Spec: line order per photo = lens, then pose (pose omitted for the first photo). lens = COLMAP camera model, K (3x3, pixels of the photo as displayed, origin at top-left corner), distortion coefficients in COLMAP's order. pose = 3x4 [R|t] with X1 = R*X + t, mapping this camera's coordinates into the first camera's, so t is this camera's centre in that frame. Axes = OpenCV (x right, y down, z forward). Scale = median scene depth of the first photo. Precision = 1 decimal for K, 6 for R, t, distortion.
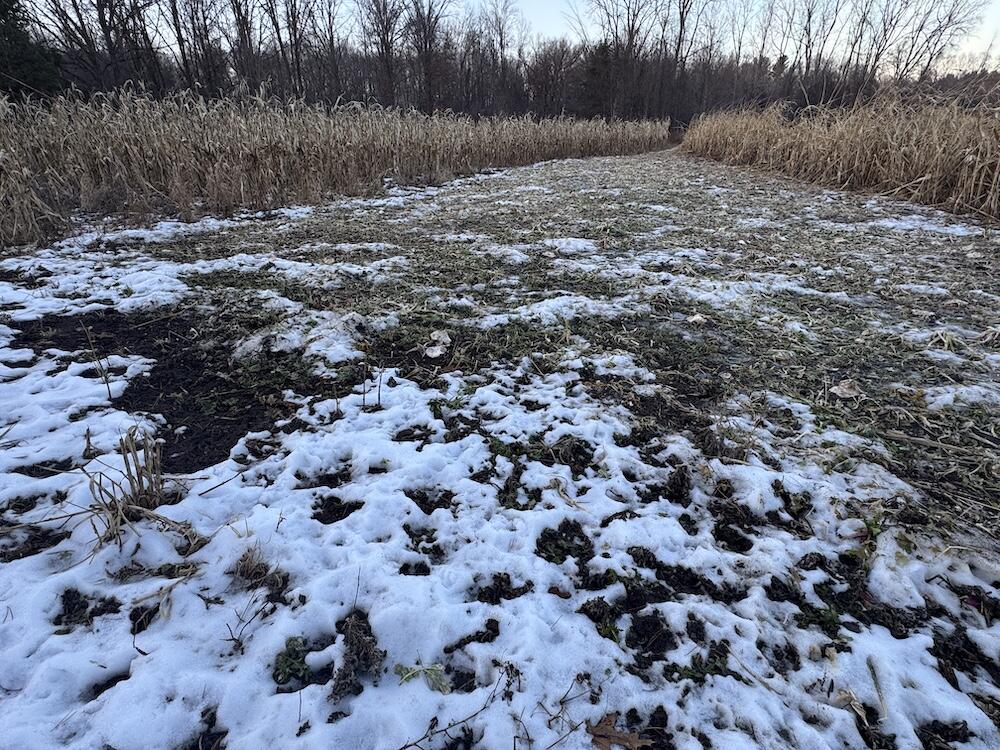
lens RADIAL K [[528.6, 0, 496.5], [0, 528.6, 378.0], [0, 0, 1]] dist [0.000357, -0.001142]
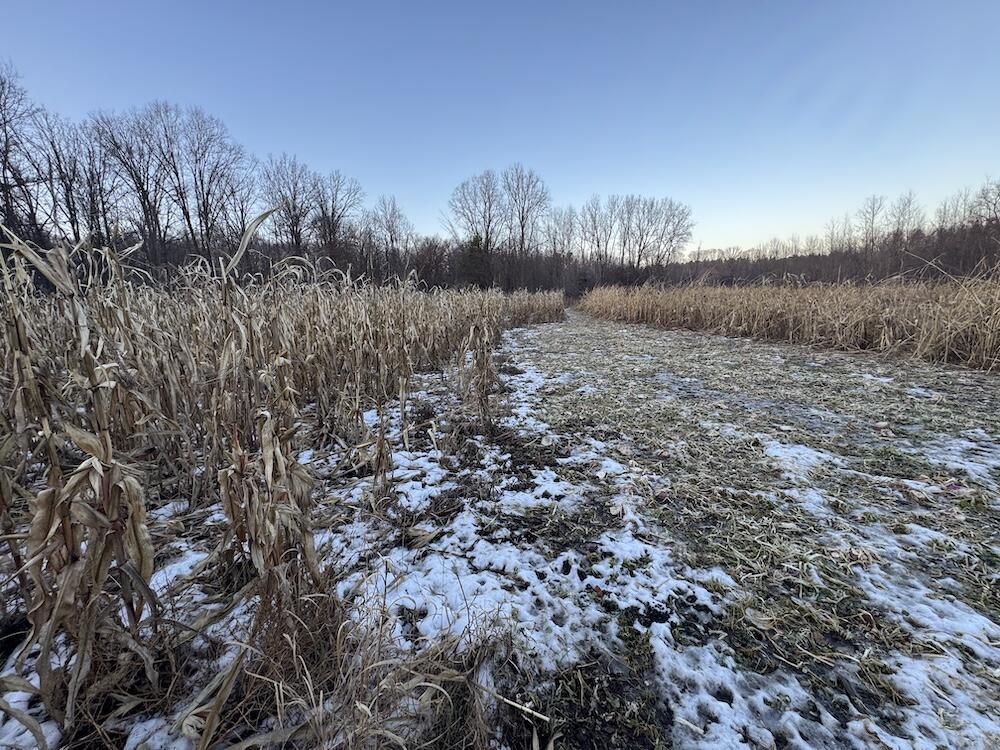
lens RADIAL K [[400.5, 0, 500.2], [0, 400.5, 369.0], [0, 0, 1]] dist [-0.002295, -0.000431]
pose [[0.957430, -0.062864, 0.281738, -0.641808], [0.133511, 0.961769, -0.239114, -0.992037], [-0.255935, 0.266550, 0.929219, 2.006224]]
